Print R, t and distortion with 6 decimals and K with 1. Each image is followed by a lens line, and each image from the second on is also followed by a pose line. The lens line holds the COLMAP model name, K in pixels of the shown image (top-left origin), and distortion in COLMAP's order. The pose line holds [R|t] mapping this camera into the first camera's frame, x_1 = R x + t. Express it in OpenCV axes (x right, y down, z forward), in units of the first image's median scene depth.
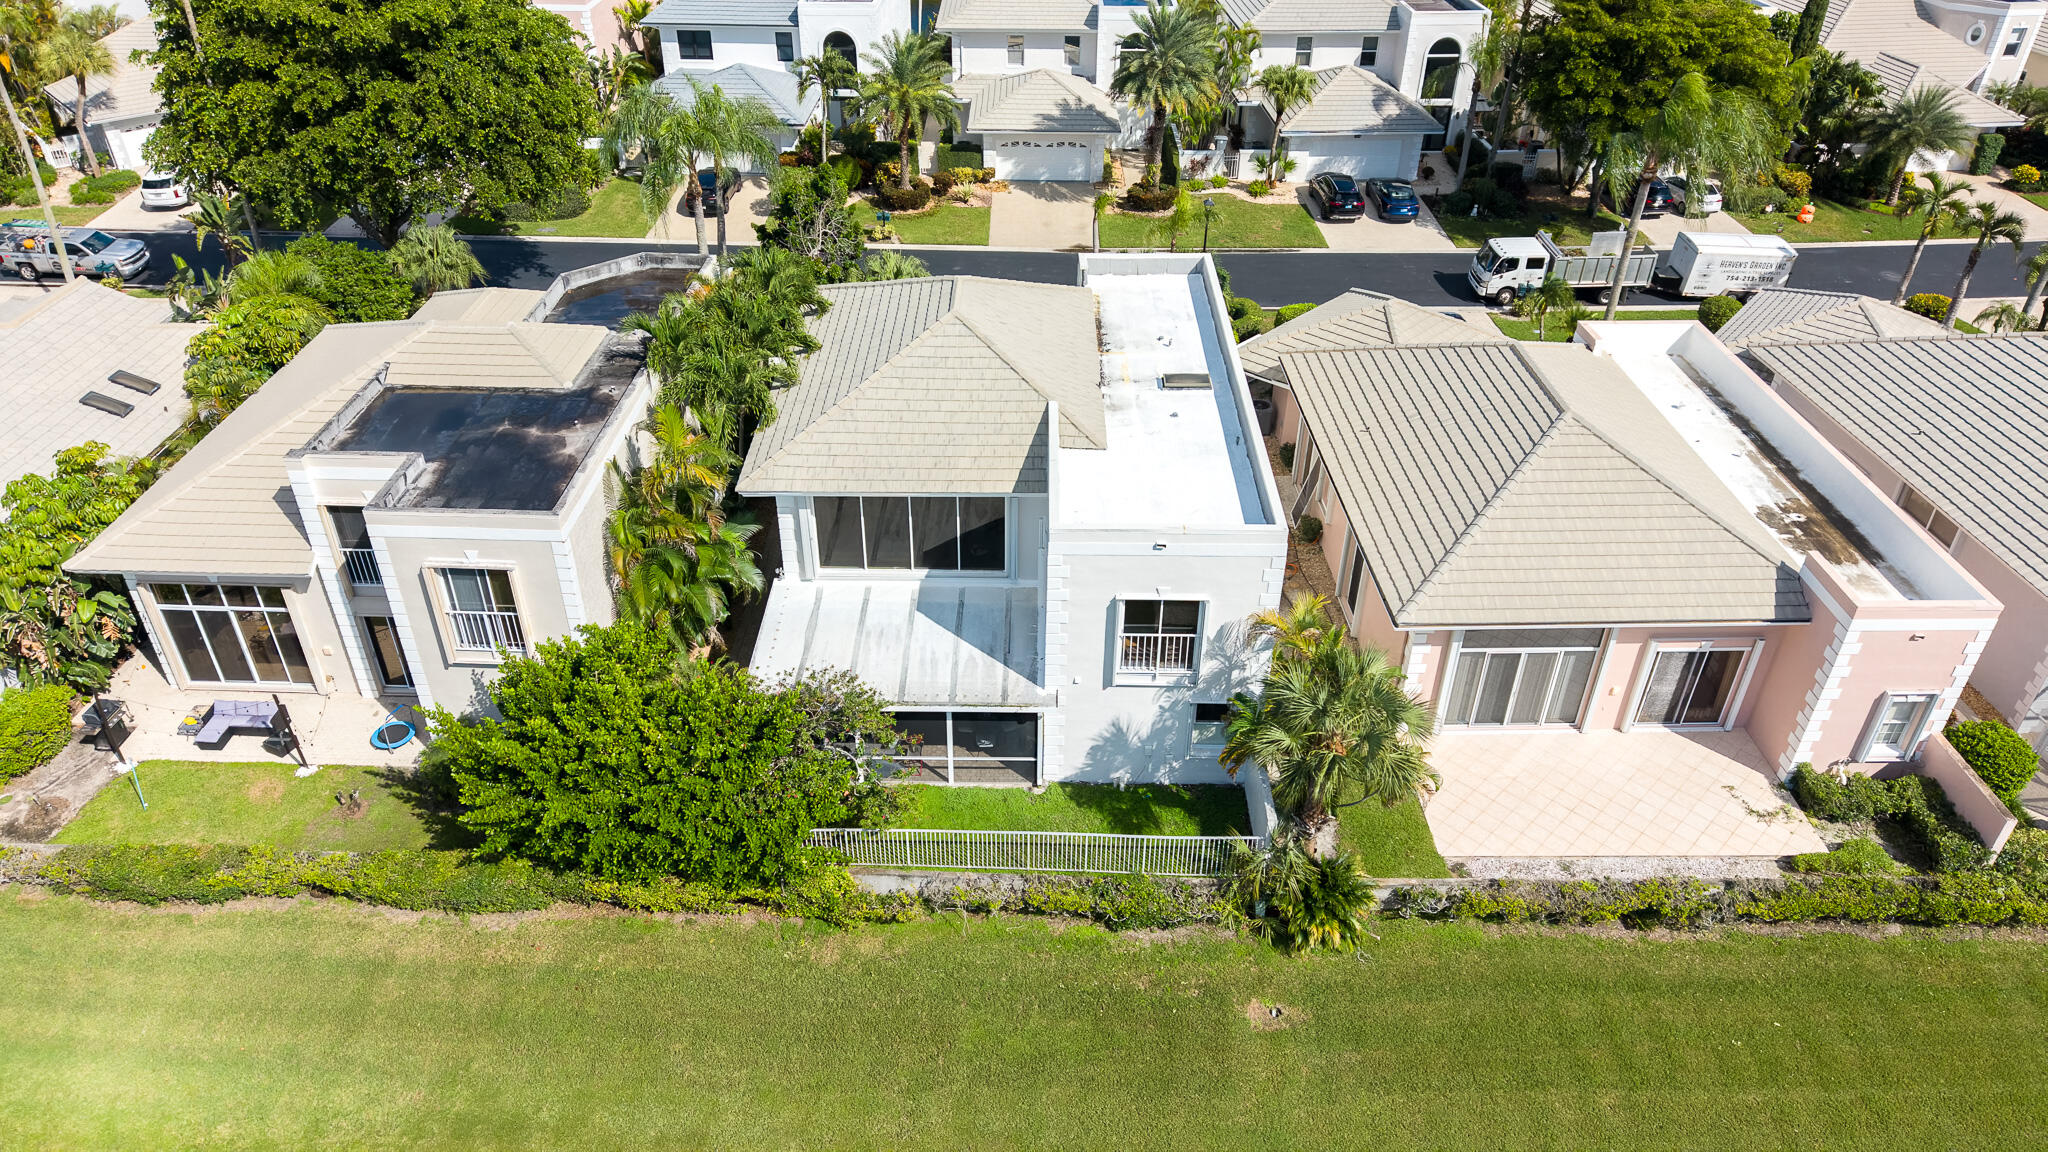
lens RADIAL K [[1378.1, 0, 1039.9], [0, 1378.1, 570.4], [0, 0, 1]] dist [0.034333, -0.038199]
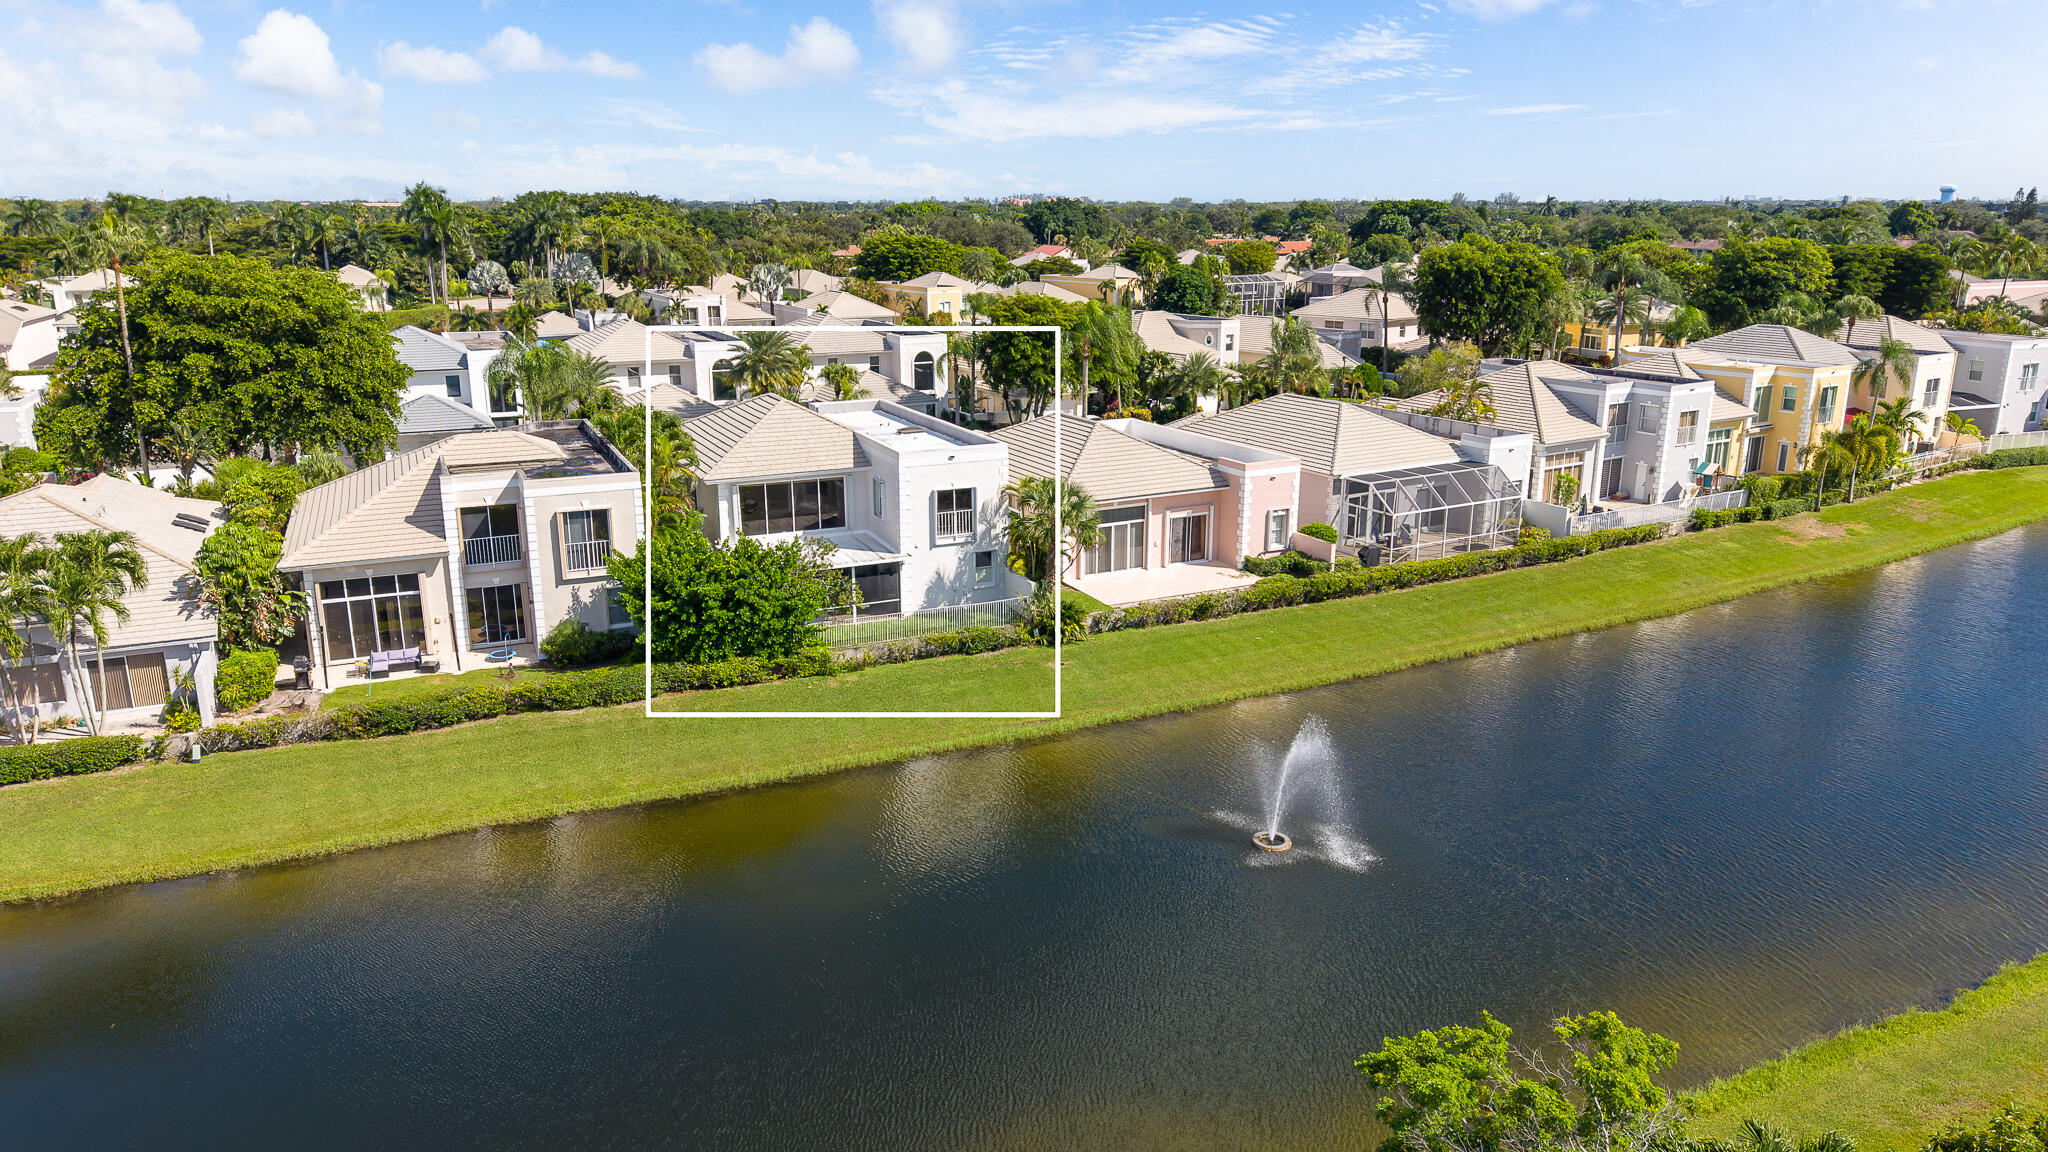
lens RADIAL K [[1395.1, 0, 1024.0], [0, 1395.1, 576.0], [0, 0, 1]] dist [0.085054, -0.112888]
pose [[0.900896, -0.118185, 0.417634, -0.590719], [0.247635, 0.930195, -0.270952, 0.619727], [-0.356459, 0.347520, 0.867276, -0.642440]]
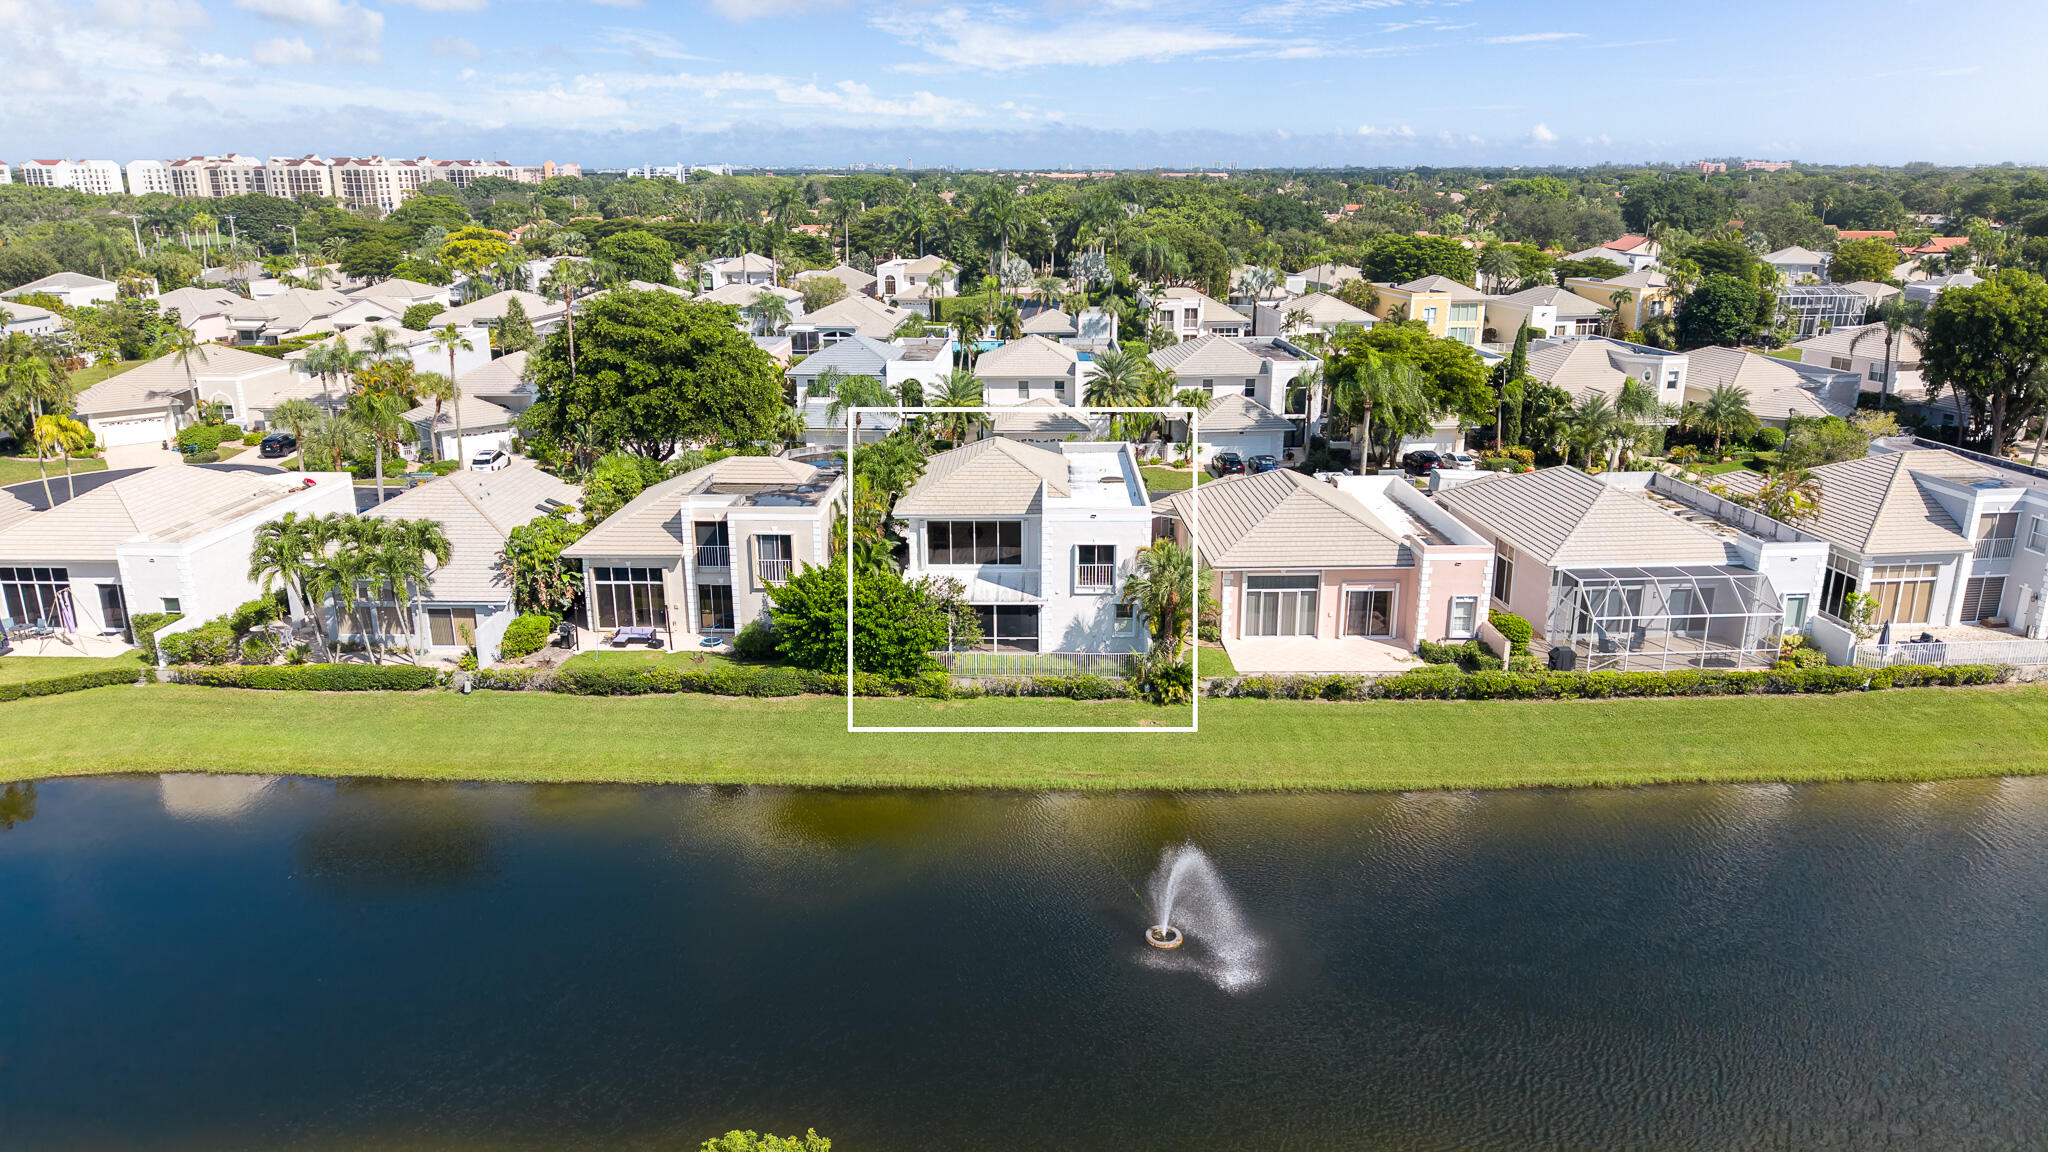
lens RADIAL K [[1395.1, 0, 1024.0], [0, 1395.1, 576.0], [0, 0, 1]] dist [0.085054, -0.112888]
pose [[0.999910, -0.006379, -0.011829, 0.002039], [0.002496, 0.953014, -0.302916, 0.634478], [0.013206, 0.302859, 0.952944, -0.918392]]
